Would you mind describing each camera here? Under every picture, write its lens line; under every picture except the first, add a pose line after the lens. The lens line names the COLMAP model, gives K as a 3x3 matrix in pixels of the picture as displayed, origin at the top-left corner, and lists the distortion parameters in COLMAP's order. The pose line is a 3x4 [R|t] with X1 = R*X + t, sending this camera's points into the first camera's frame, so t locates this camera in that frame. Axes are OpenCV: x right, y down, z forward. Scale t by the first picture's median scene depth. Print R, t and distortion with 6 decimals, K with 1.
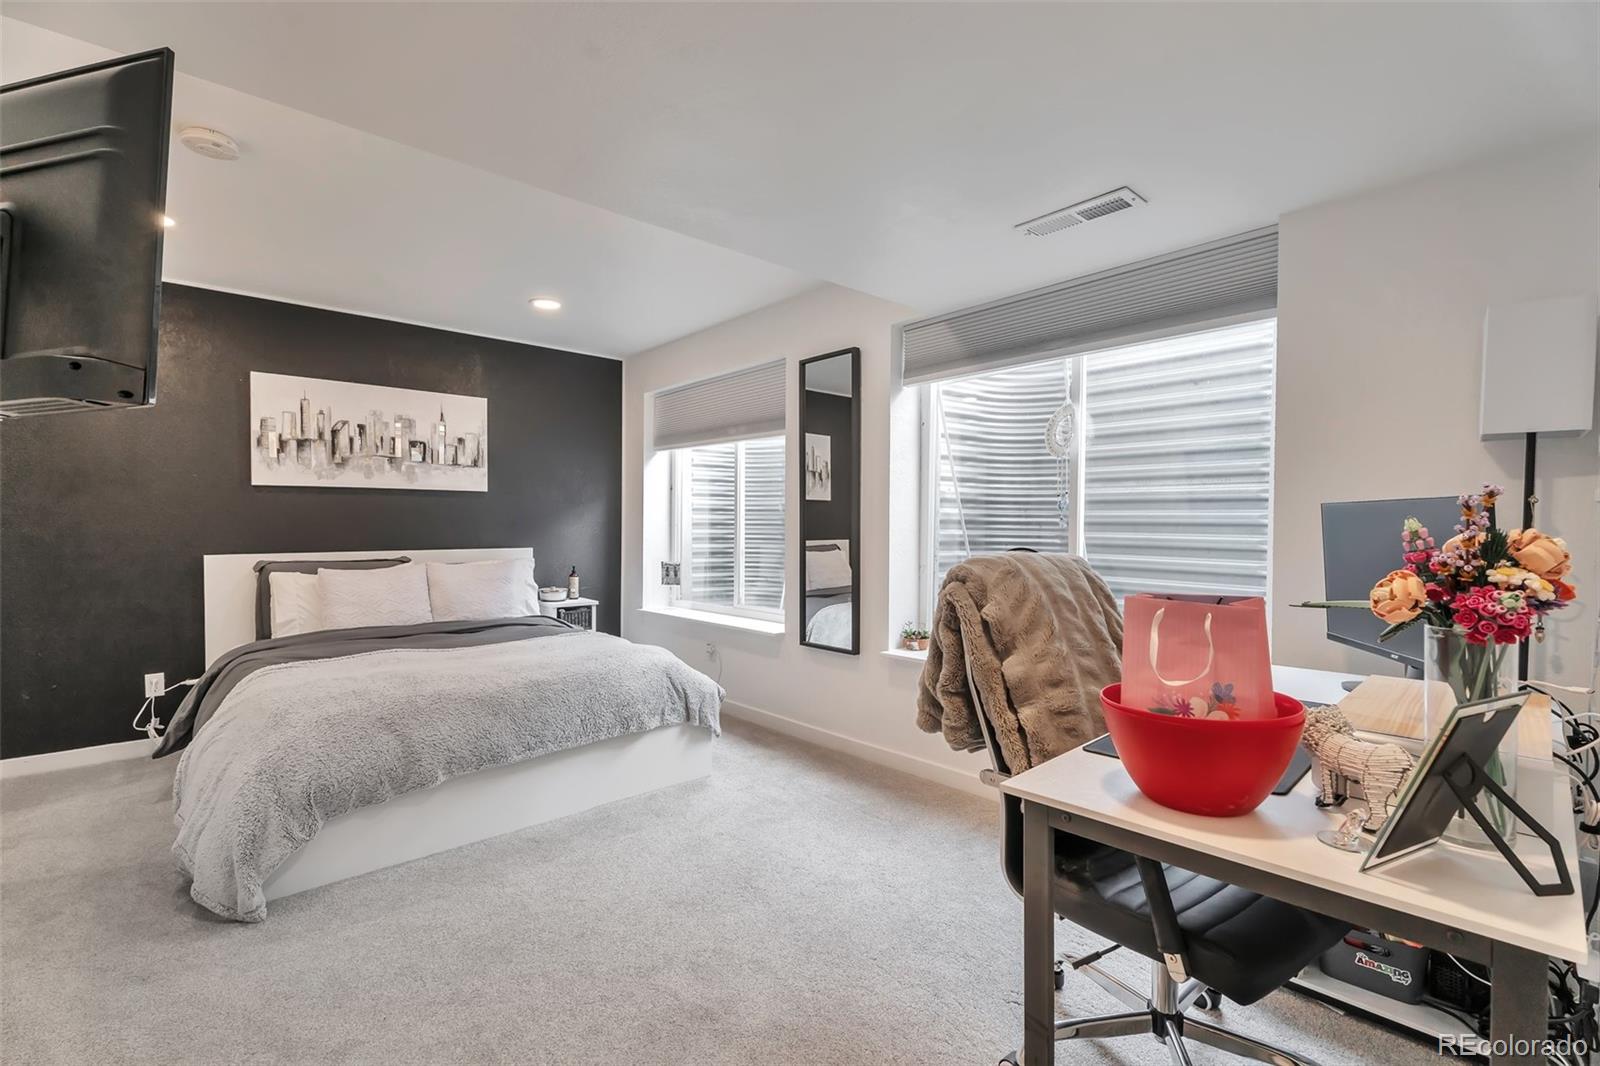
lens RADIAL K [[711.2, 0, 797.8], [0, 711.2, 531.3], [0, 0, 1]] dist [0.001200, 0.000465]
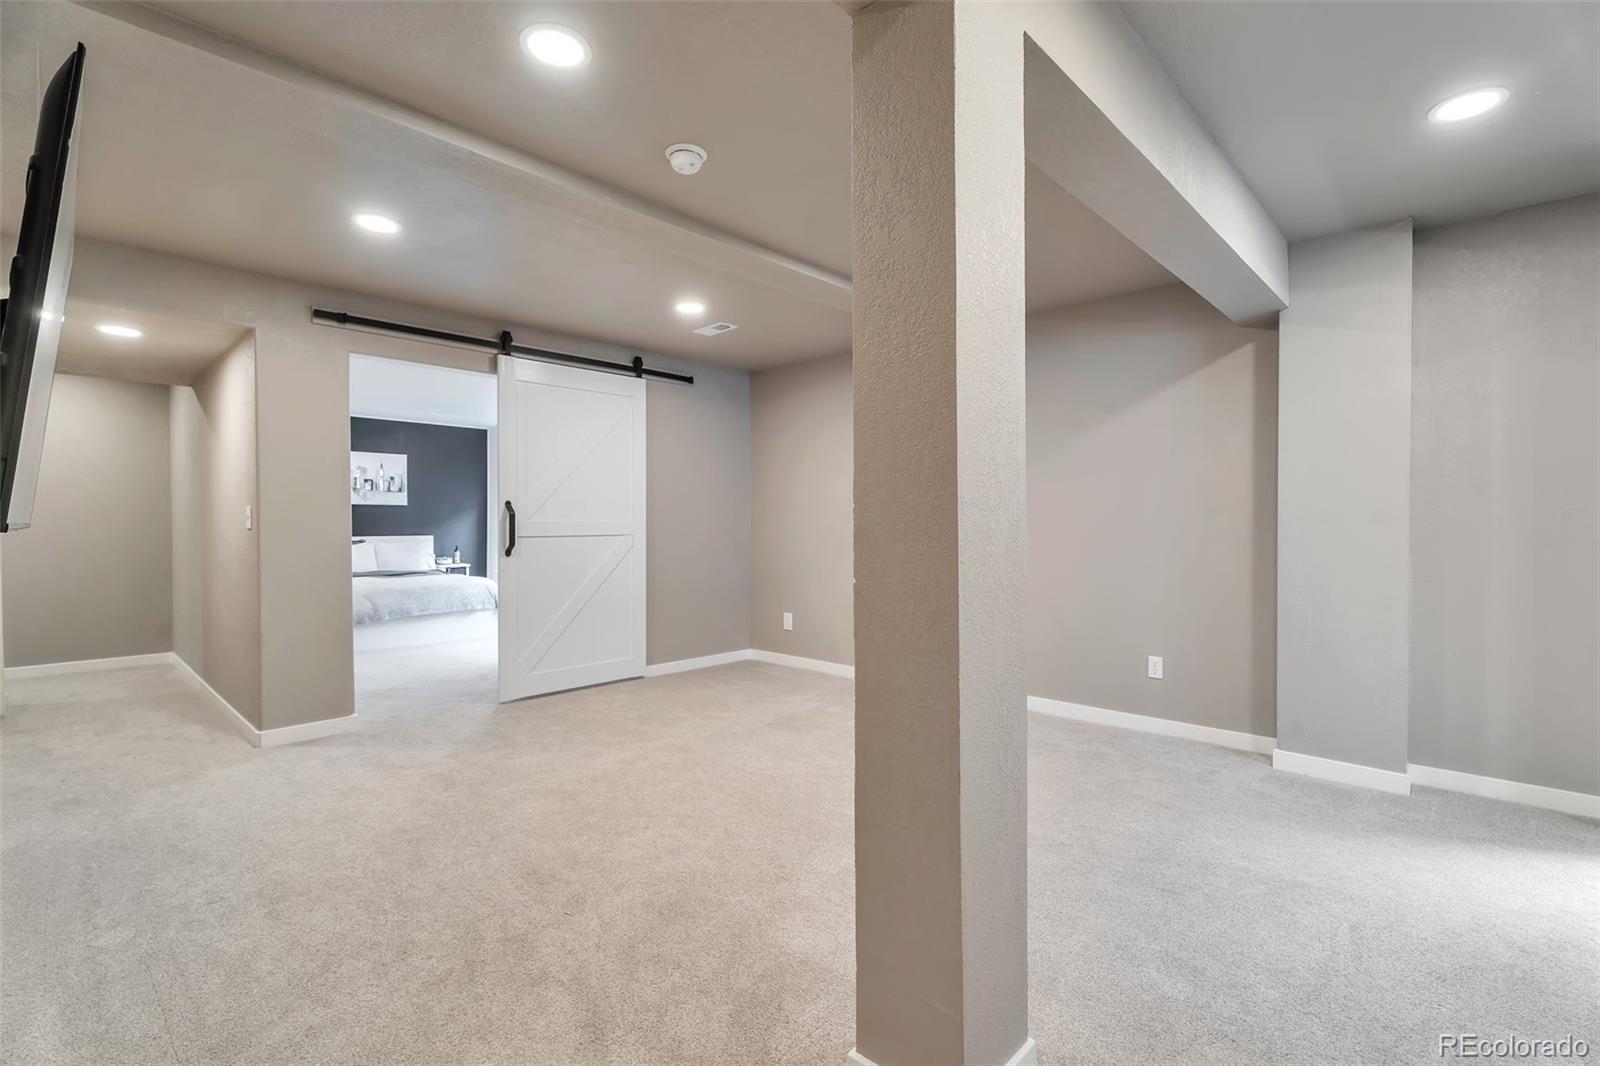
lens RADIAL K [[711.2, 0, 803.4], [0, 711.2, 528.5], [0, 0, 1]] dist [0.001200, 0.000465]
pose [[0.995889, -0.000933, 0.090574, 0.439477], [0.000858, 0.999999, 0.000862, 0.004247], [-0.090575, -0.000781, 0.995889, -0.973861]]
